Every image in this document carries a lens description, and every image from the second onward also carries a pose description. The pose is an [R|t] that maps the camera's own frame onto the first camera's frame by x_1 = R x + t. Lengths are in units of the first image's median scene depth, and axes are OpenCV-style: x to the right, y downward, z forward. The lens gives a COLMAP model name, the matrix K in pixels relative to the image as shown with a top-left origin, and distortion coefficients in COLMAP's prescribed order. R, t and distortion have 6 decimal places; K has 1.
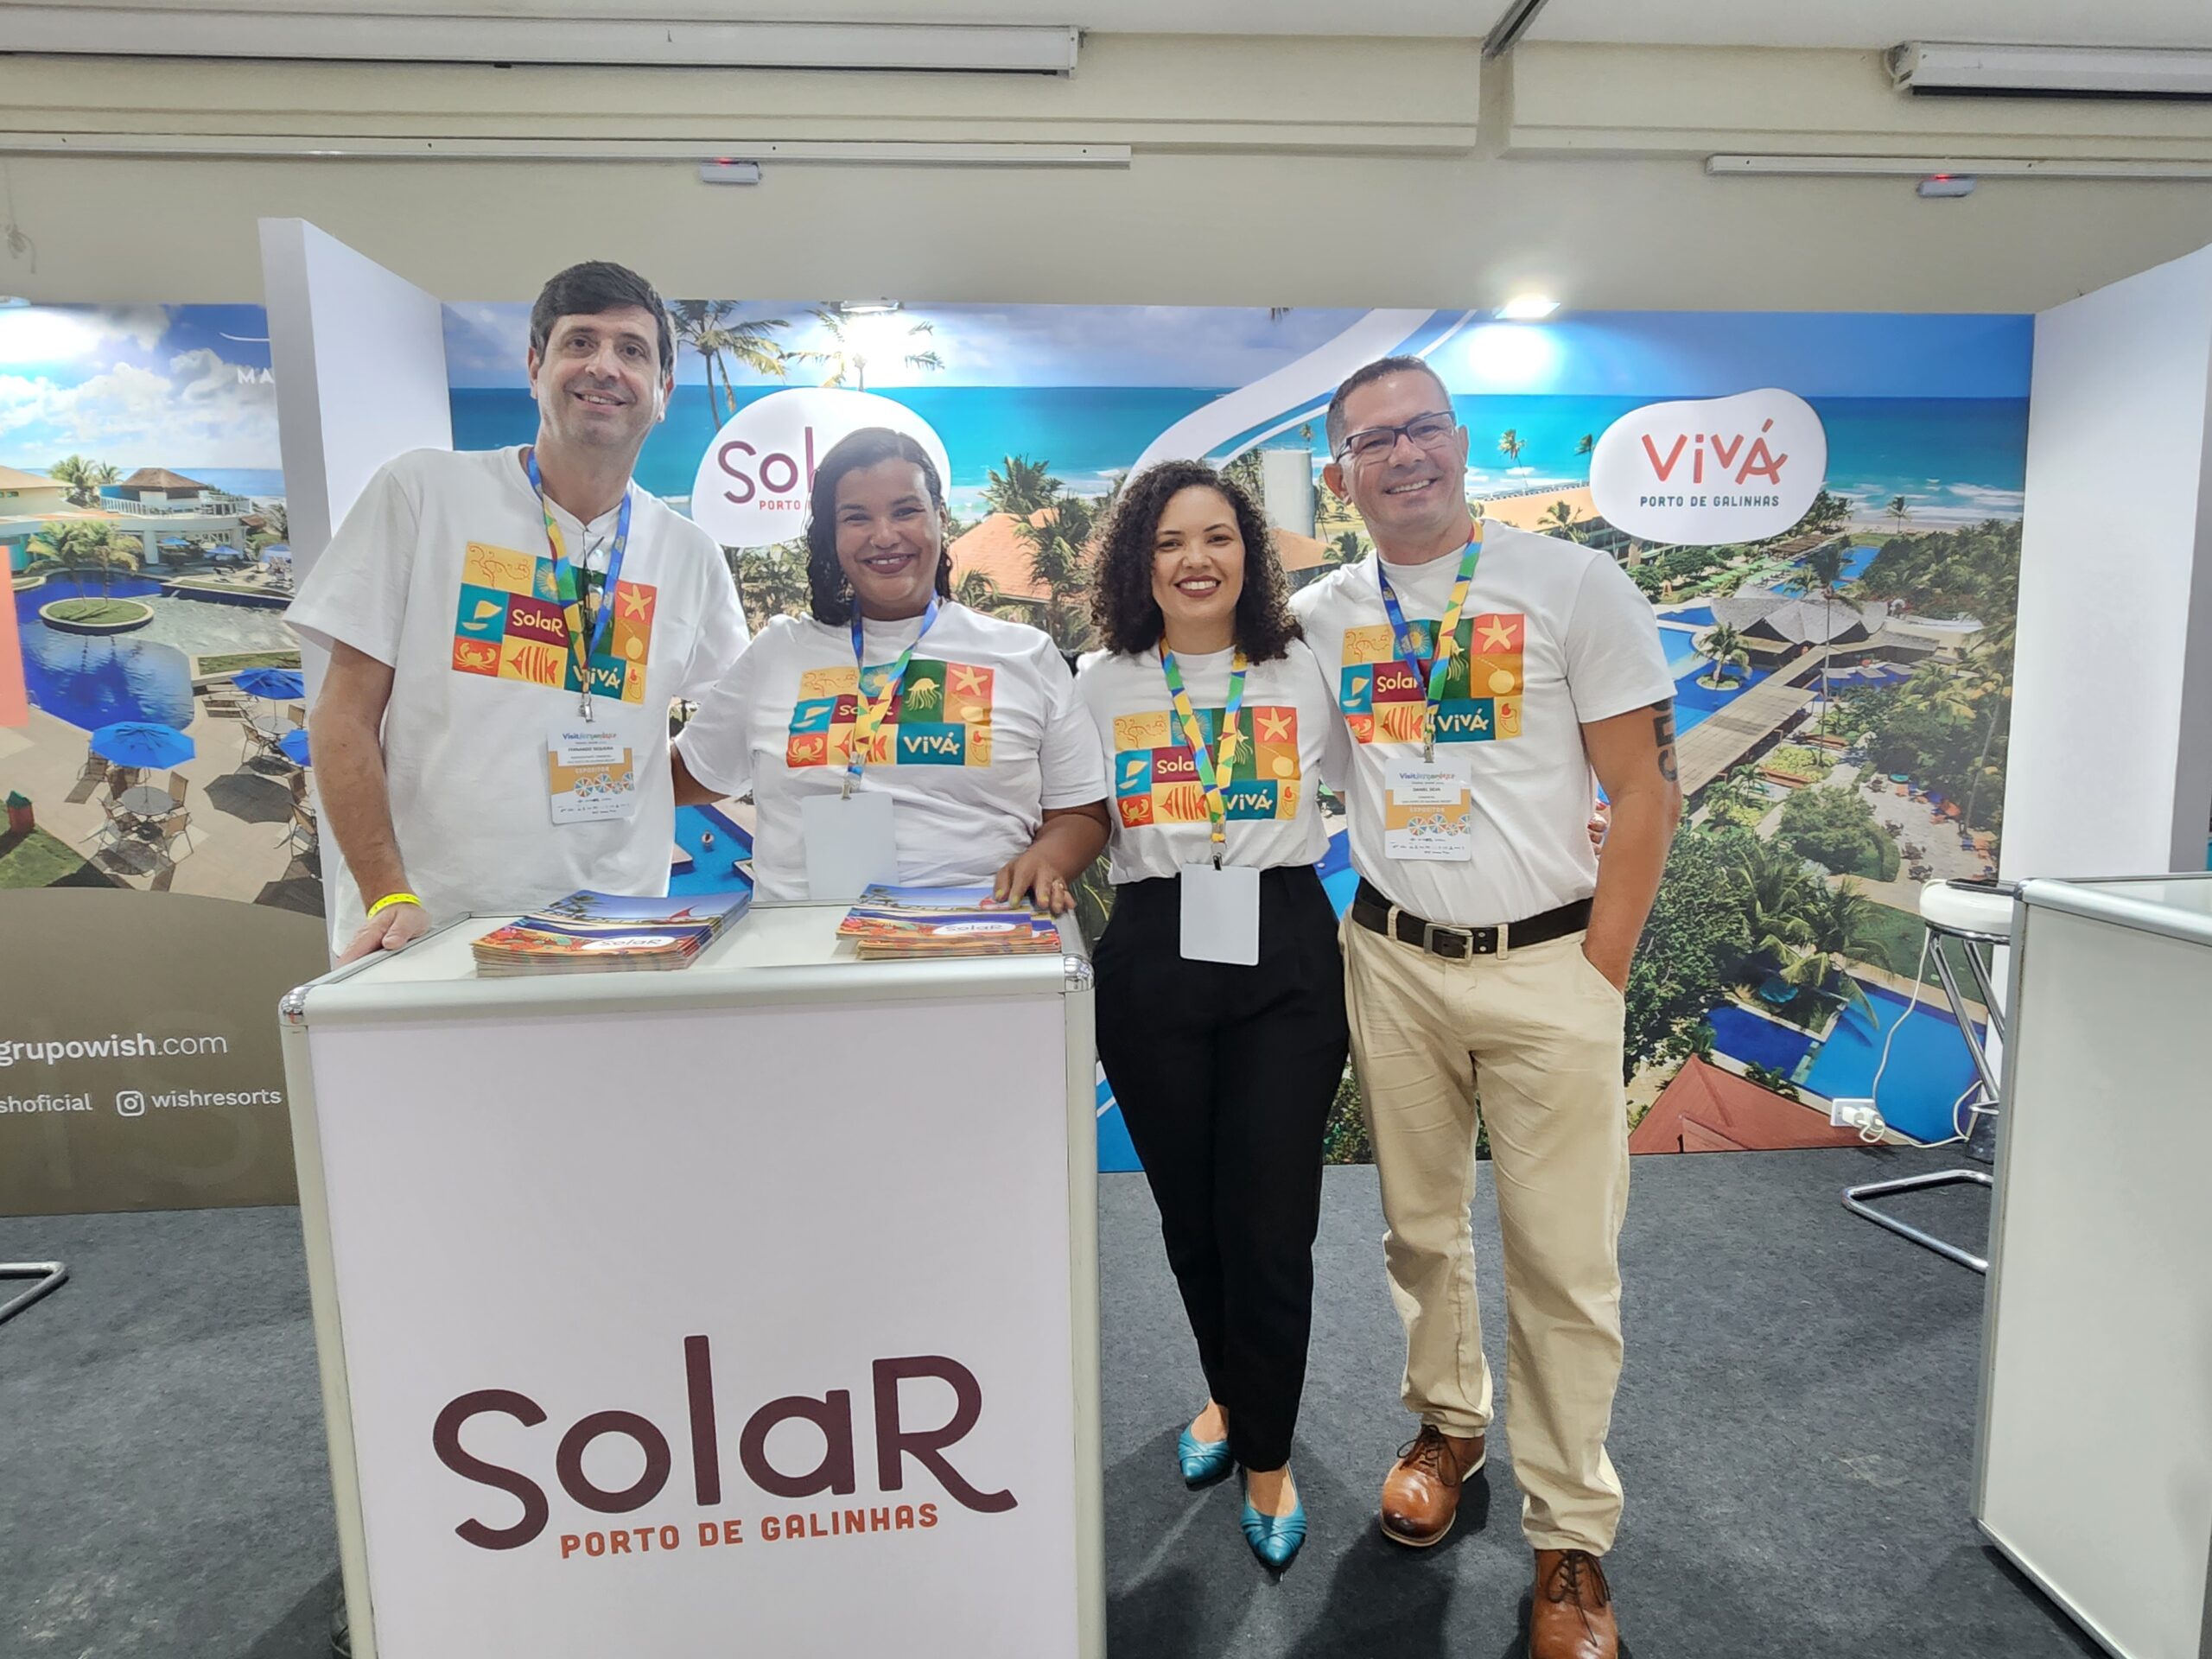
lens RADIAL K [[984.1, 0, 1104.9], [0, 984.1, 829.6], [0, 0, 1]] dist [0.000382, 0.000983]
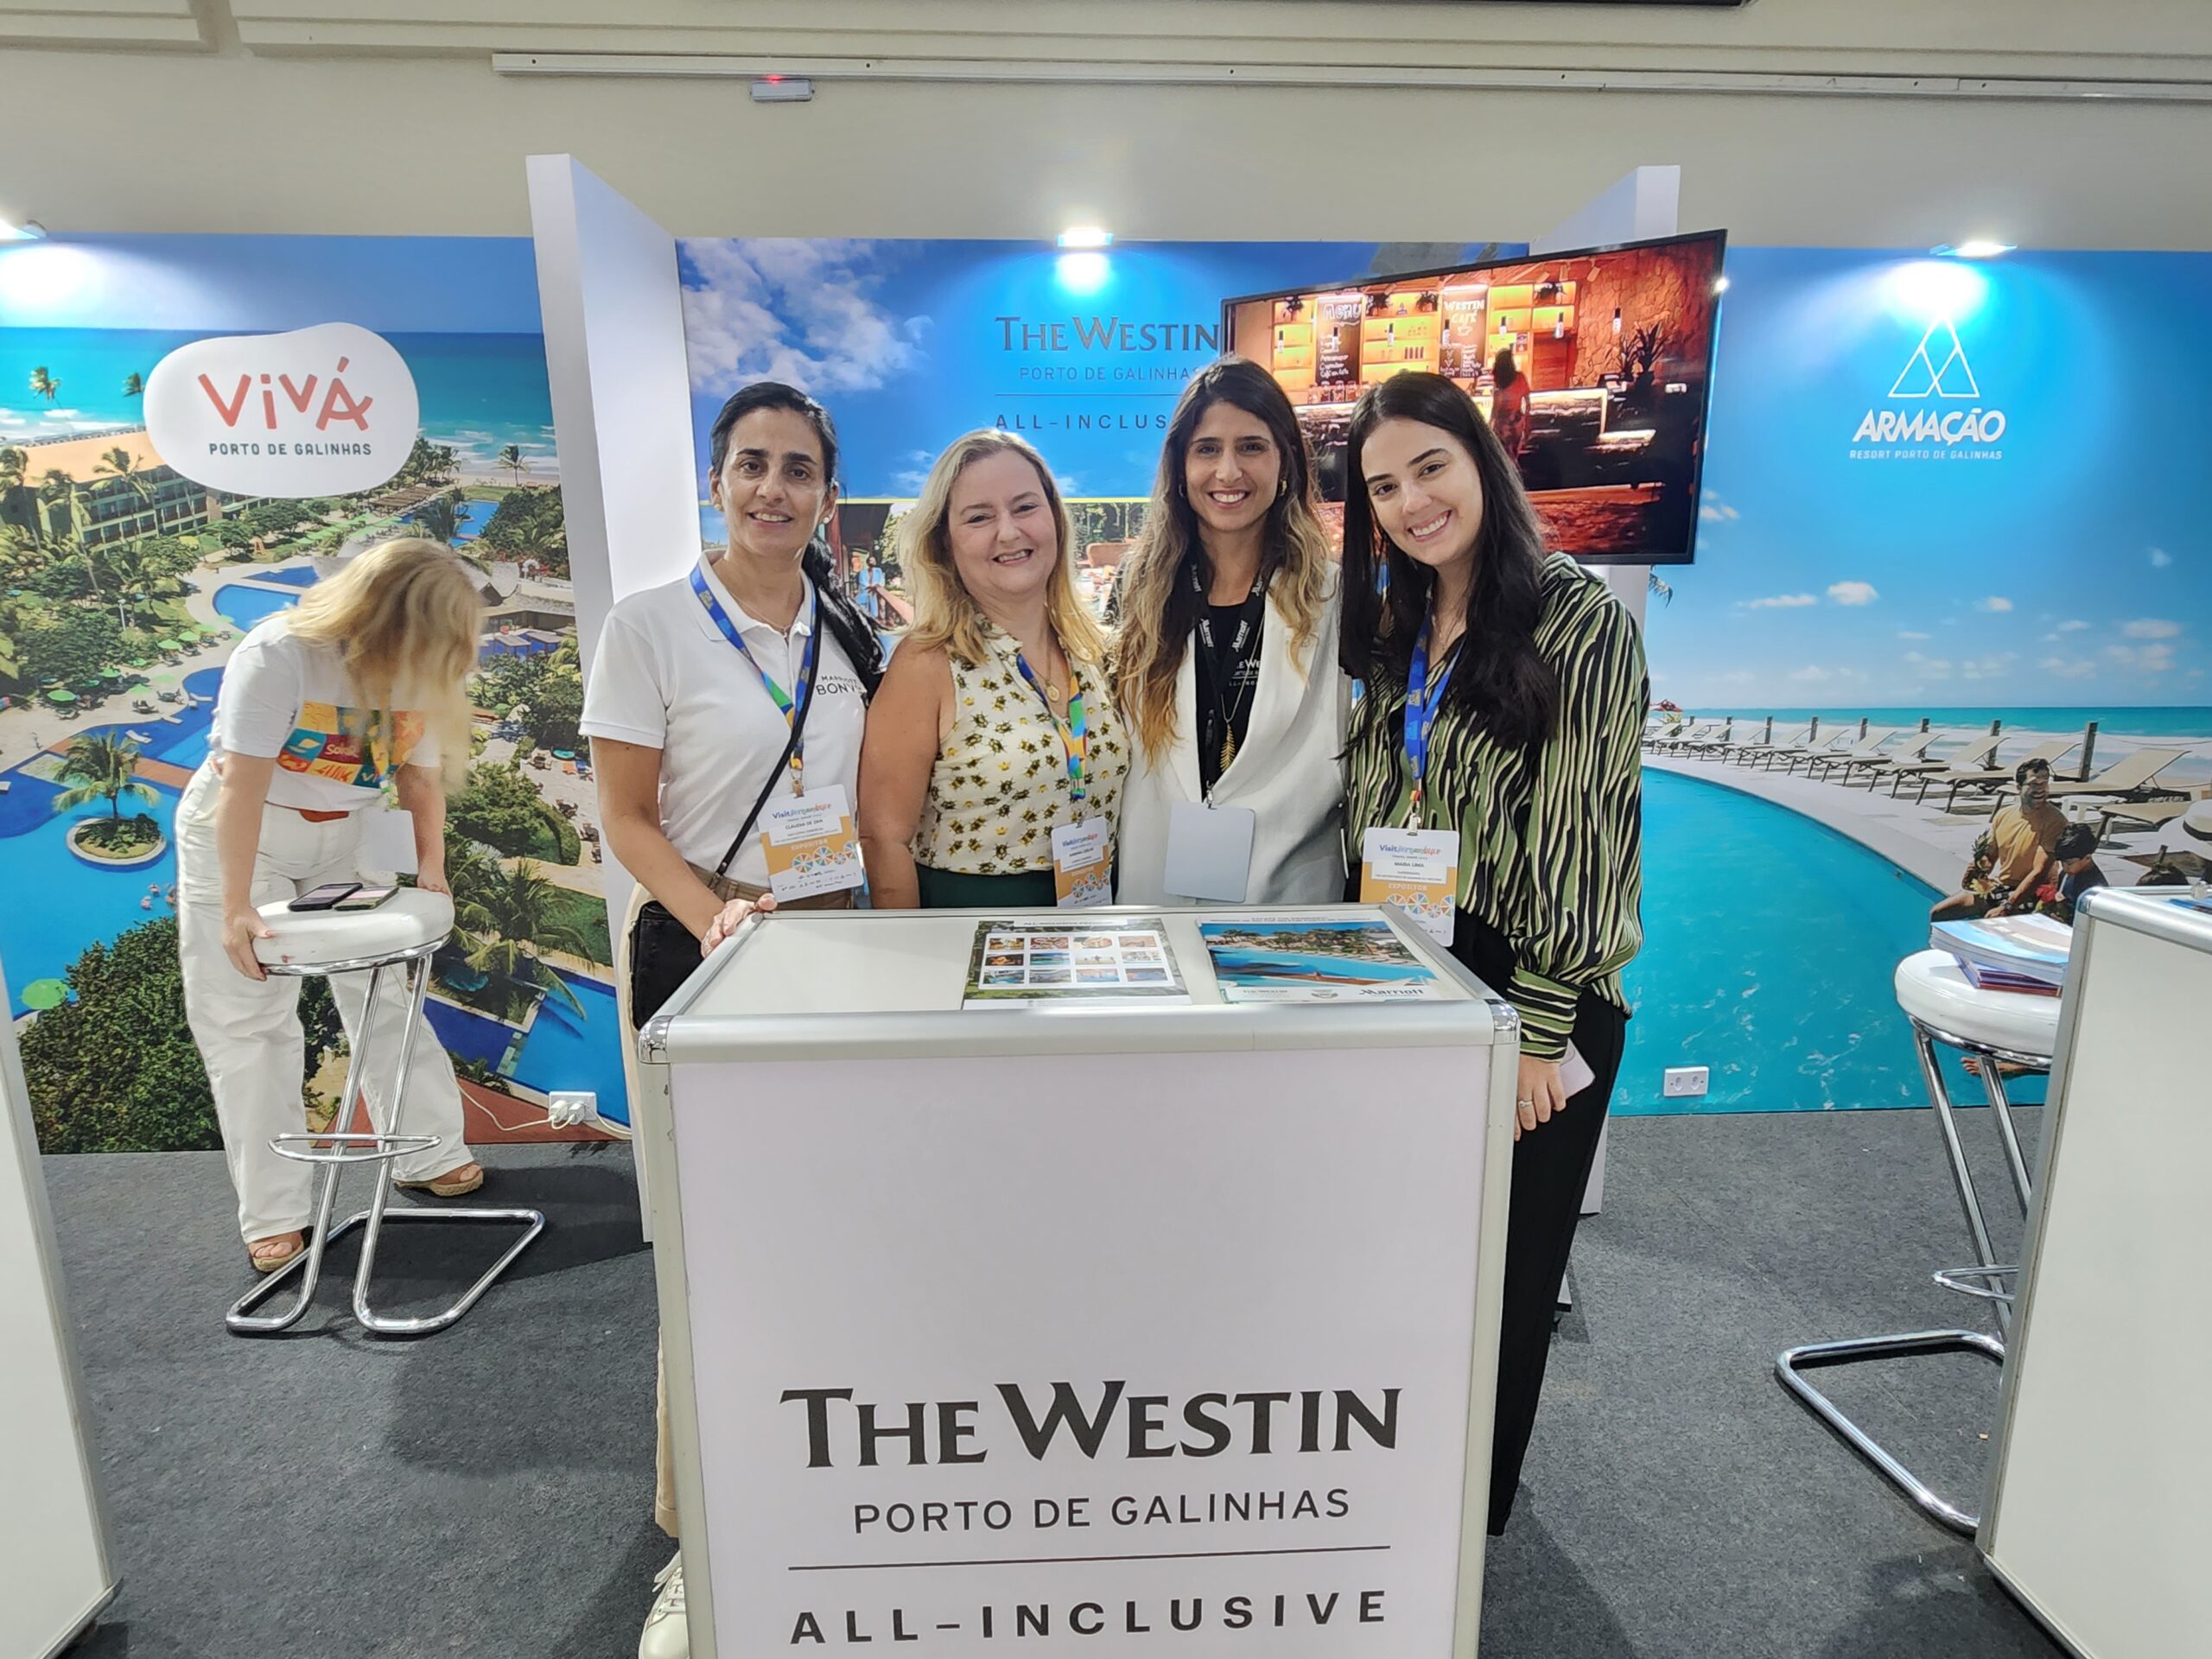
lens RADIAL K [[984.1, 0, 1109.8], [0, 984.1, 844.9], [0, 0, 1]] dist [0.000382, 0.000983]
pose [[0.999856, 0.009506, -0.014037, 1.357870], [-0.008590, 0.997915, 0.063969, -0.031737], [0.014616, -0.063839, 0.997853, 0.075566]]
